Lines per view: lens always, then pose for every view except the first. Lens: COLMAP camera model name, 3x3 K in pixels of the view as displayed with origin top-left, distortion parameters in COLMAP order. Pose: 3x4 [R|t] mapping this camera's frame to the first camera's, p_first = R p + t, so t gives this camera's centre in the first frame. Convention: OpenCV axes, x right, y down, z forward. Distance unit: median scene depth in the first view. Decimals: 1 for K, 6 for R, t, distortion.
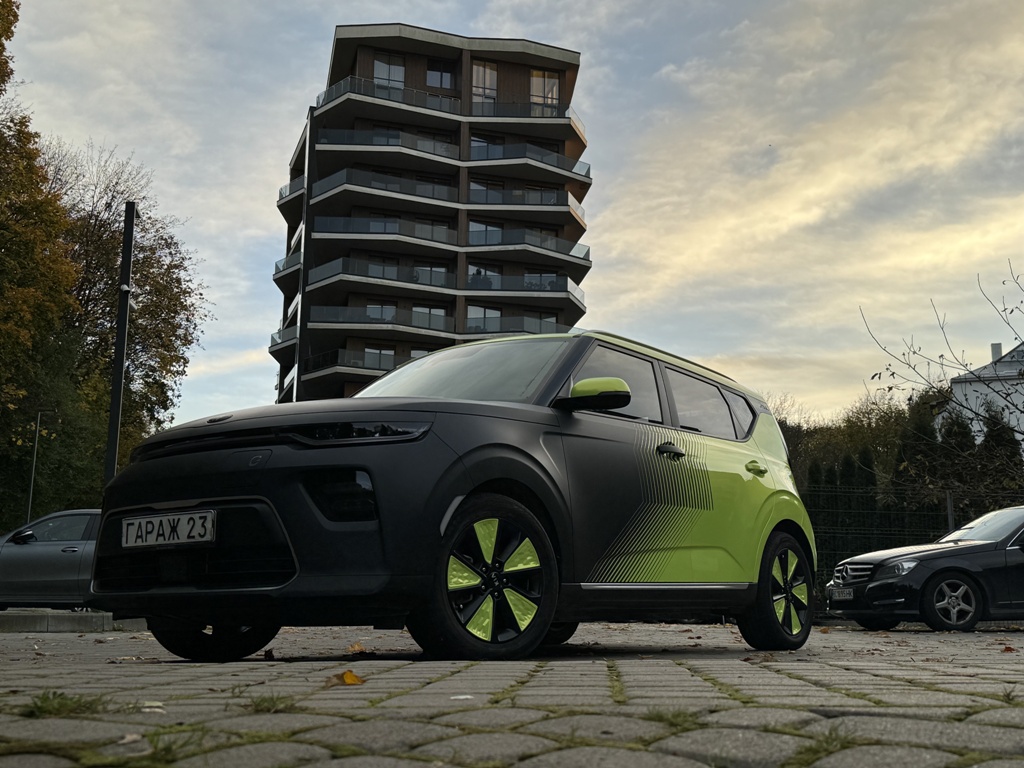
lens RADIAL K [[1183.5, 0, 512.0], [0, 1183.5, 384.0], [0, 0, 1]] dist [0.137613, -0.002092]
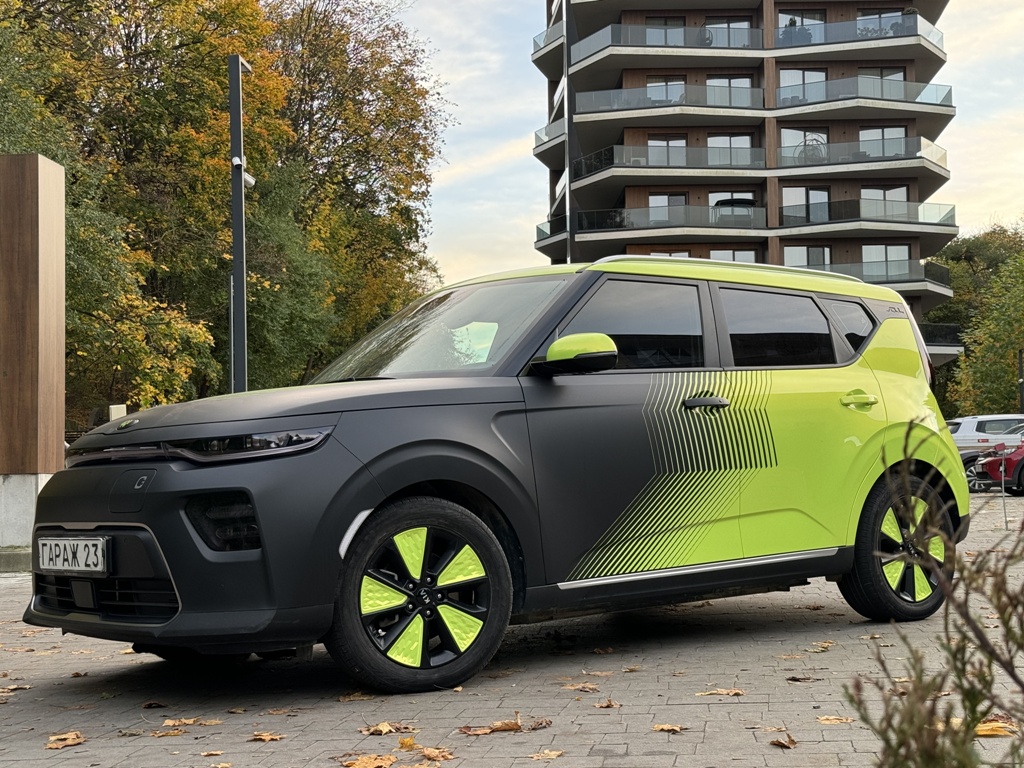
lens RADIAL K [[1503.7, 0, 512.0], [0, 1503.7, 384.0], [0, 0, 1]] dist [0.158916, 0.007344]
pose [[0.969001, -0.049298, -0.242088, 0.258532], [0.082809, 0.988016, 0.130261, -0.103533], [0.232765, -0.146270, 0.961470, -0.027137]]
